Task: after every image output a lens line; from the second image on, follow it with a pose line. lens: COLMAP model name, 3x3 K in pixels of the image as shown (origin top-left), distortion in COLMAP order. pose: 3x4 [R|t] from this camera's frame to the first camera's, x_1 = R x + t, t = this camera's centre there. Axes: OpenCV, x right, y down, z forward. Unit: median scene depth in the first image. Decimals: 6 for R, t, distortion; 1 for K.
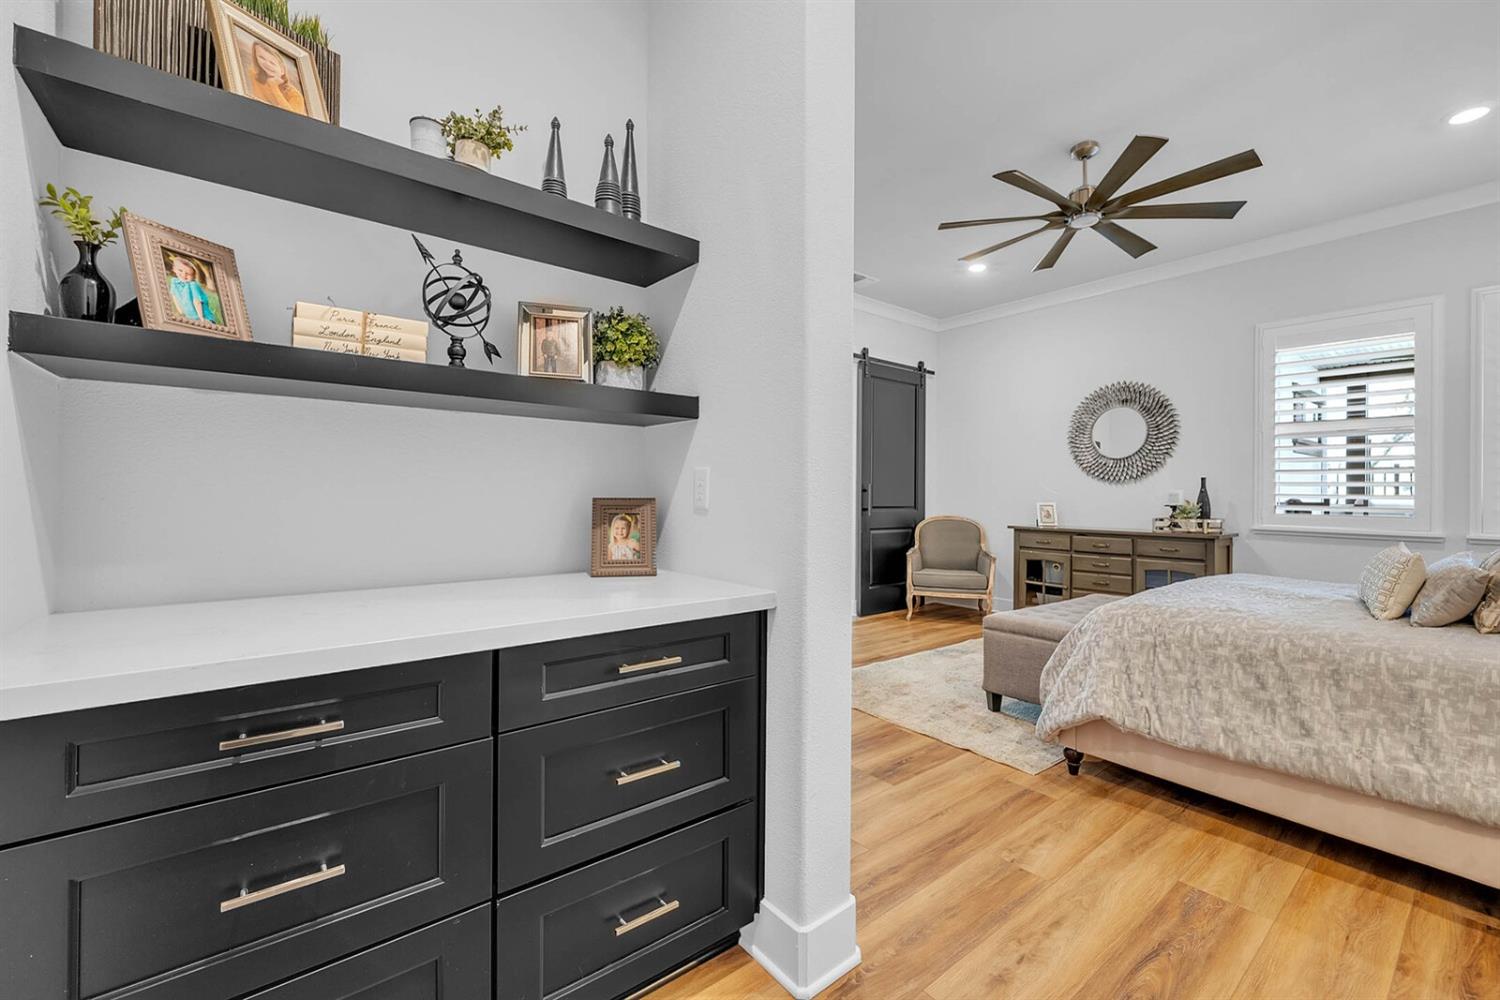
lens RADIAL K [[629.7, 0, 752.6], [0, 629.7, 494.8], [0, 0, 1]] dist [-0.002822, -0.000018]
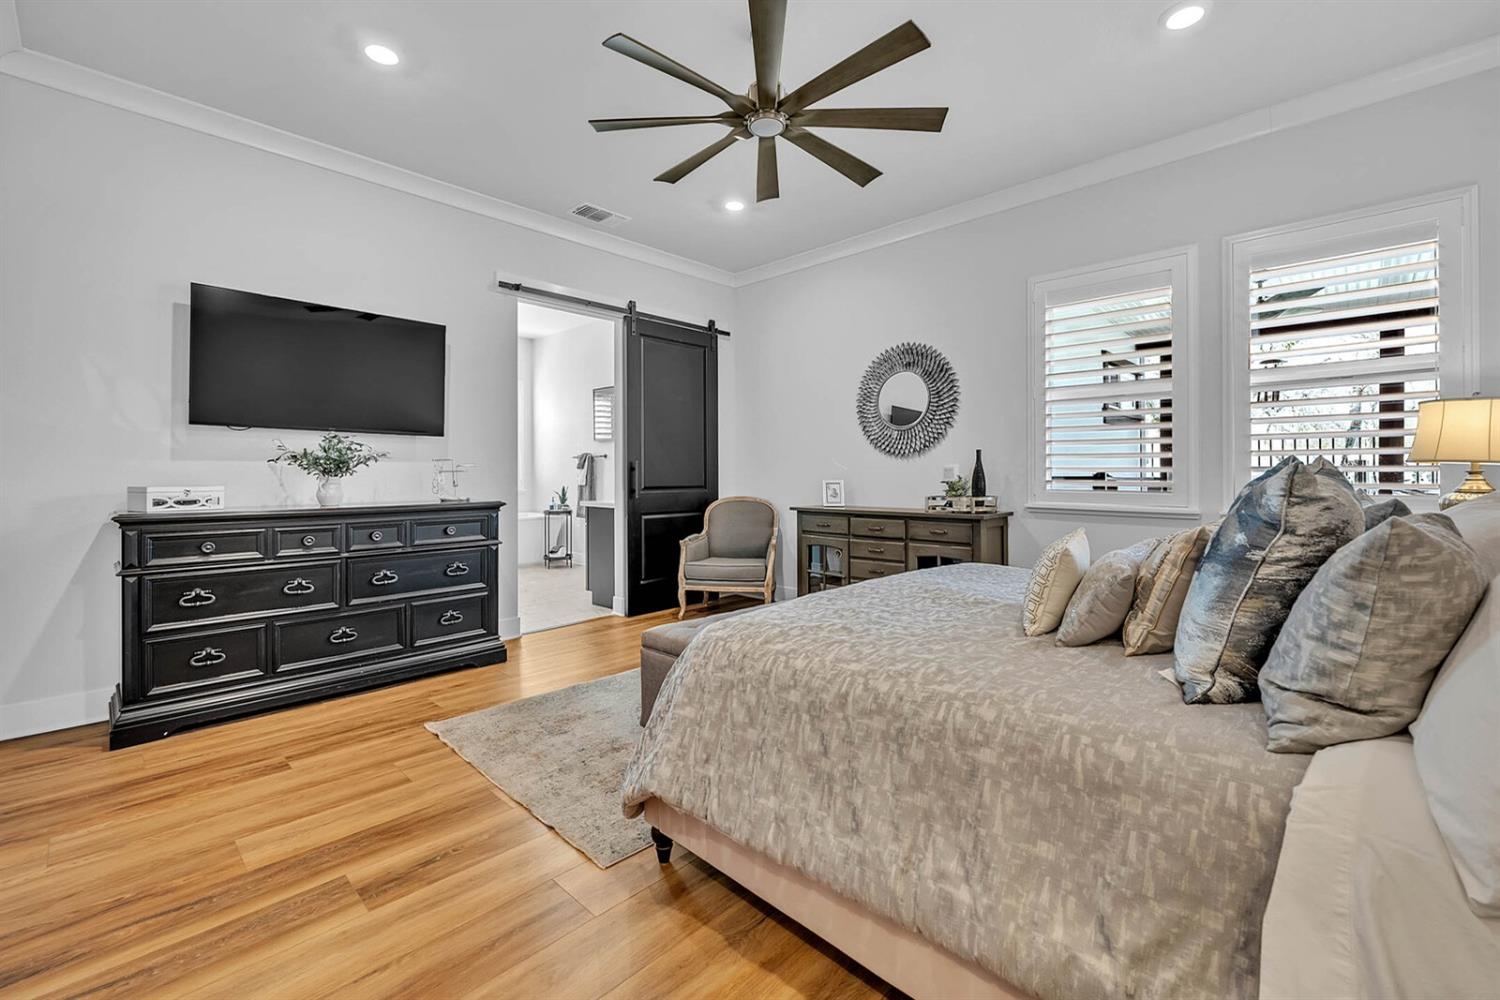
lens RADIAL K [[643.3, 0, 763.1], [0, 643.3, 476.6], [0, 0, 1]] dist [0.002784, -0.005410]
pose [[0.990437, -0.013123, 0.137339, 0.385107], [0.012312, 0.999901, 0.006749, 0.000689], [-0.137414, -0.004994, 0.990501, 0.187683]]
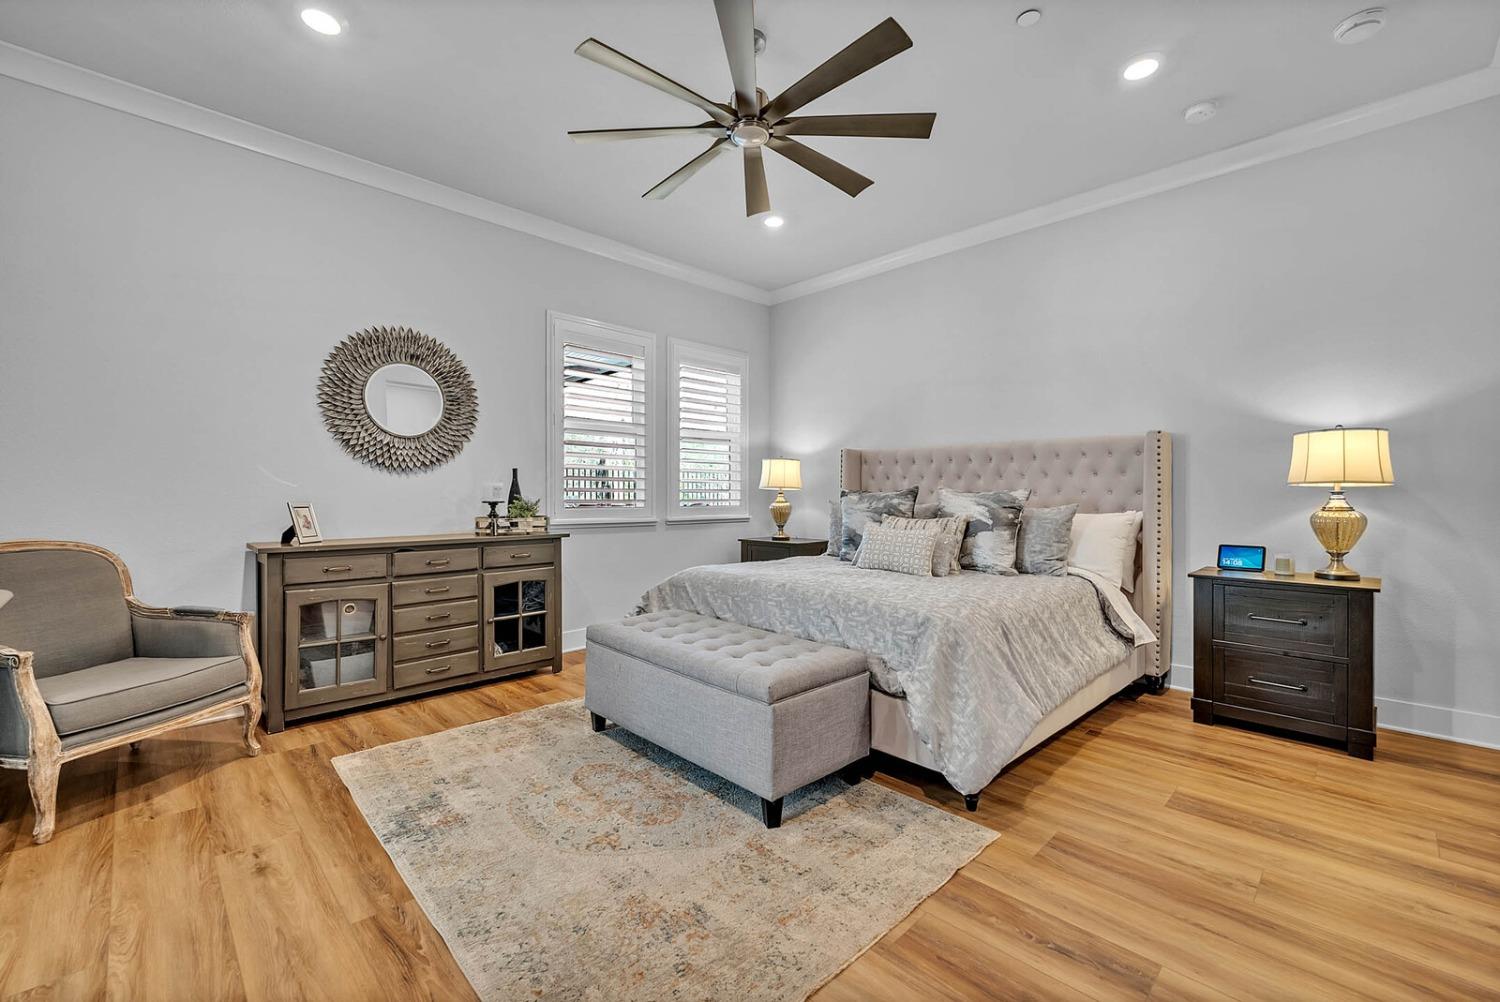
lens RADIAL K [[629.7, 0, 752.6], [0, 629.7, 495.8], [0, 0, 1]] dist [-0.002822, -0.000018]
pose [[-0.106413, -0.014564, 0.994215, -0.233993], [-0.000262, 0.999893, 0.014619, -0.003491], [-0.994322, 0.001295, -0.106406, 1.019614]]
